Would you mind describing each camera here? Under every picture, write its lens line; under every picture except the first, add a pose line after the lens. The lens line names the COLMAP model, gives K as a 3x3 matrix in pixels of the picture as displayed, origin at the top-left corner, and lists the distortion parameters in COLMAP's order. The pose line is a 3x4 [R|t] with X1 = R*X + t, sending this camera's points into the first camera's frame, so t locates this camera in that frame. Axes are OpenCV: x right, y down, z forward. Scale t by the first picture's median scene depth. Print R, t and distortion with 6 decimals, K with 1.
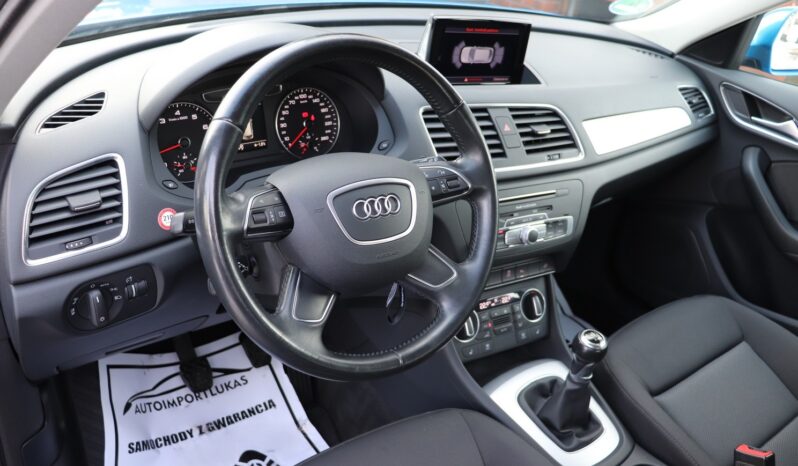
lens RADIAL K [[757.1, 0, 400.4], [0, 757.1, 267.8], [0, 0, 1]] dist [-0.091201, 0.013834]
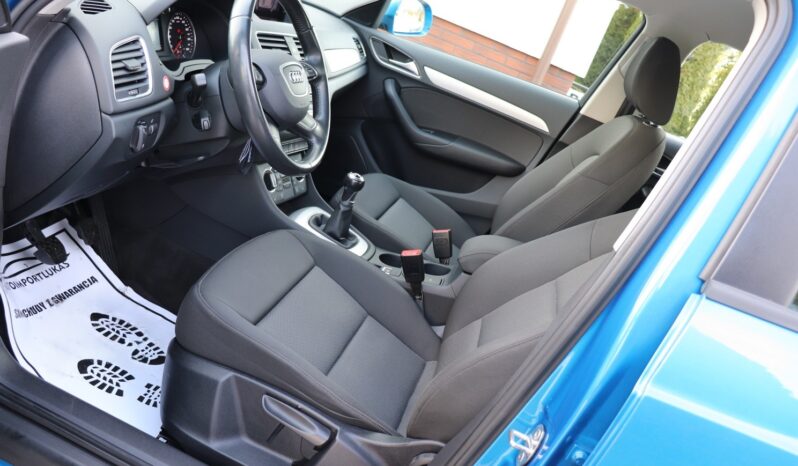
lens RADIAL K [[757.1, 0, 400.4], [0, 757.1, 267.8], [0, 0, 1]] dist [-0.091201, 0.013834]
pose [[0.766348, -0.115480, 0.631962, -0.612198], [0.117524, 0.992311, 0.038811, 0.192903], [-0.631584, 0.044528, 0.774027, -0.272022]]
